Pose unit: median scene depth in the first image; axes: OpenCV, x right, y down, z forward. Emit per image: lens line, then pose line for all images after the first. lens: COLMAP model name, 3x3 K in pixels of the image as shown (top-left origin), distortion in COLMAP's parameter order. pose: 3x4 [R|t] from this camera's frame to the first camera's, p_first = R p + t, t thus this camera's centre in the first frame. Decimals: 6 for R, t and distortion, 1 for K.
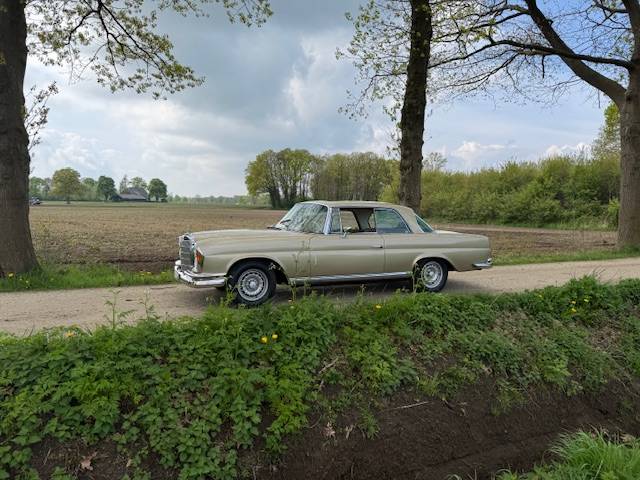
lens RADIAL K [[455.2, 0, 321.5], [0, 455.2, 242.1], [0, 0, 1]] dist [0.026627, -0.039367]
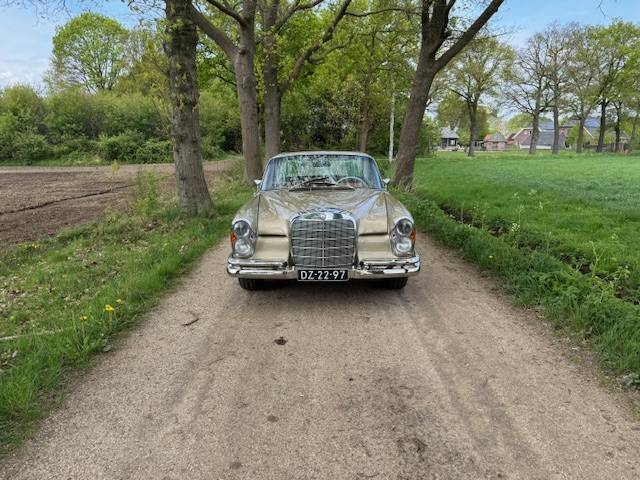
lens RADIAL K [[455.2, 0, 320.0], [0, 455.2, 243.8], [0, 0, 1]] dist [0.026627, -0.039367]
pose [[0.408237, -0.200368, 0.890615, -0.126531], [0.068091, 0.979580, 0.189172, -0.012848], [-0.910333, -0.016584, 0.413544, 0.105078]]
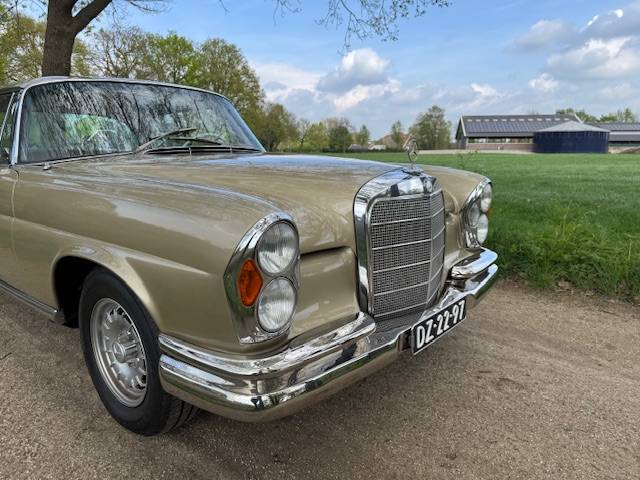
lens RADIAL K [[455.2, 0, 321.4], [0, 455.2, 244.4], [0, 0, 1]] dist [0.026627, -0.039367]
pose [[-0.441359, -0.188276, 0.877356, -0.071175], [0.061531, 0.969089, 0.238914, -0.005472], [-0.895218, 0.159432, -0.416132, 0.171345]]
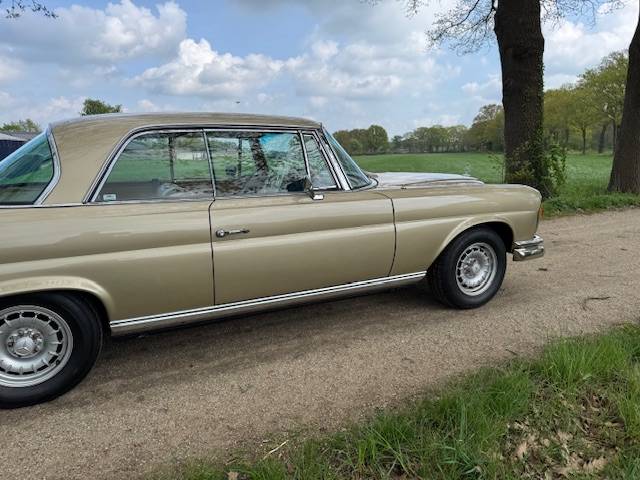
lens RADIAL K [[455.2, 0, 319.4], [0, 455.2, 243.7], [0, 0, 1]] dist [0.026627, -0.039367]
pose [[-0.998778, 0.009879, -0.048432, 0.001215], [-0.002976, 0.966029, 0.258416, -0.013814], [0.049339, 0.258244, -0.964819, 0.248750]]
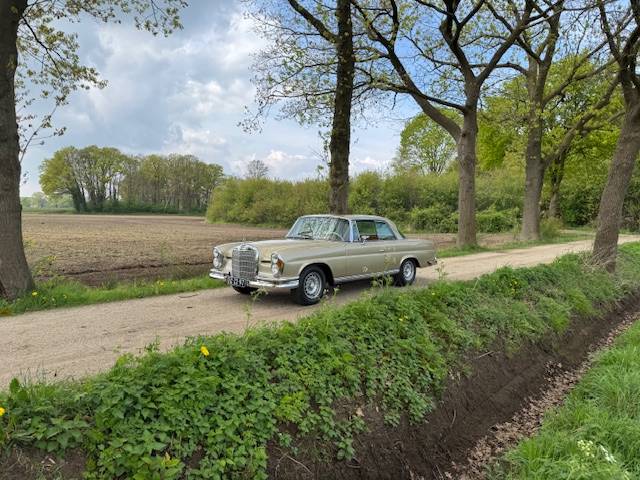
lens RADIAL K [[455.2, 0, 316.0], [0, 455.2, 239.8], [0, 0, 1]] dist [0.026627, -0.039367]
pose [[0.922272, -0.017391, 0.386151, -0.077732], [0.022899, 0.999691, -0.009670, -0.001999], [-0.385863, 0.017761, 0.922385, -0.016847]]
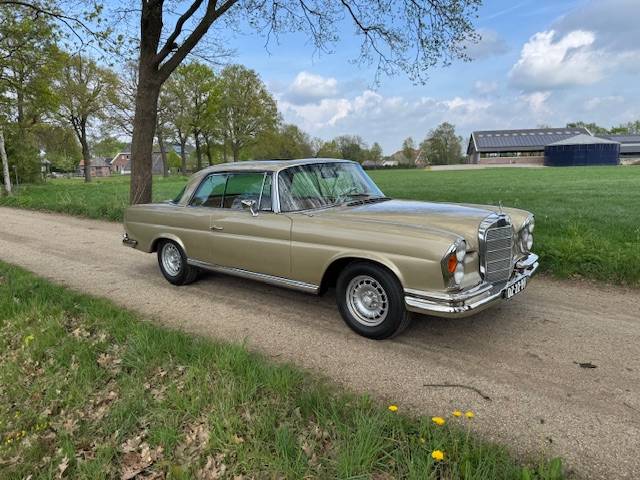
lens RADIAL K [[455.2, 0, 318.6], [0, 455.2, 243.8], [0, 0, 1]] dist [0.026627, -0.039367]
pose [[-0.417876, -0.150400, 0.895968, -0.101831], [0.083492, 0.975671, 0.202720, -0.016772], [-0.904659, 0.159518, -0.395153, 0.212714]]
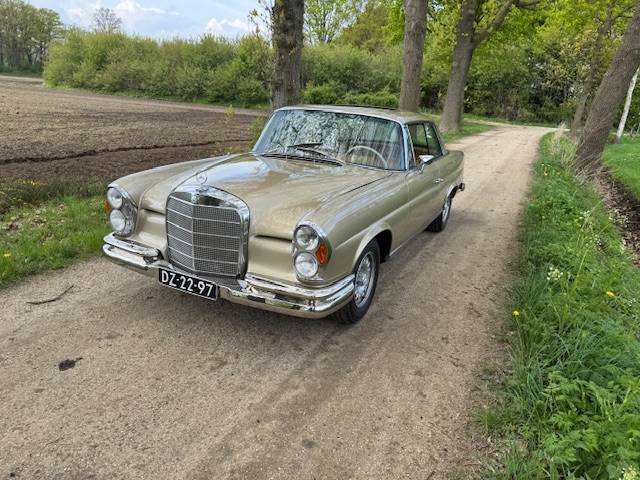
lens RADIAL K [[455.2, 0, 320.5], [0, 455.2, 237.3], [0, 0, 1]] dist [0.026627, -0.039367]
pose [[0.773244, -0.146620, 0.616925, -0.065976], [-0.016511, 0.967916, 0.250732, -0.011731], [-0.633893, -0.204063, 0.746014, 0.083024]]
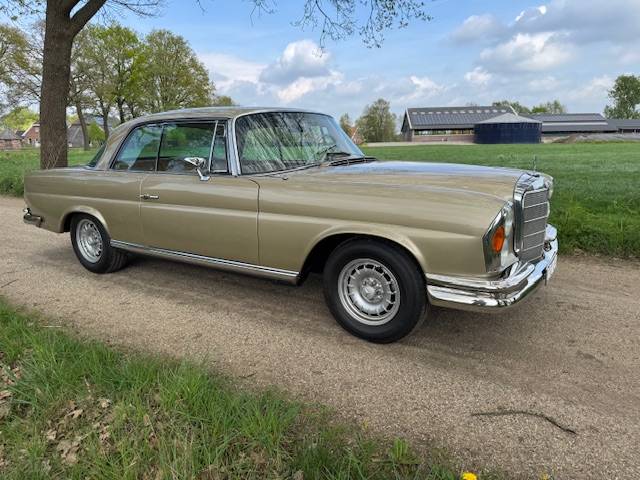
lens RADIAL K [[455.2, 0, 320.2], [0, 455.2, 240.5], [0, 0, 1]] dist [0.026627, -0.039367]
pose [[-0.543836, -0.178910, 0.819899, -0.077432], [0.067051, 0.964623, 0.254965, -0.011613], [-0.836509, 0.193634, -0.512601, 0.209009]]
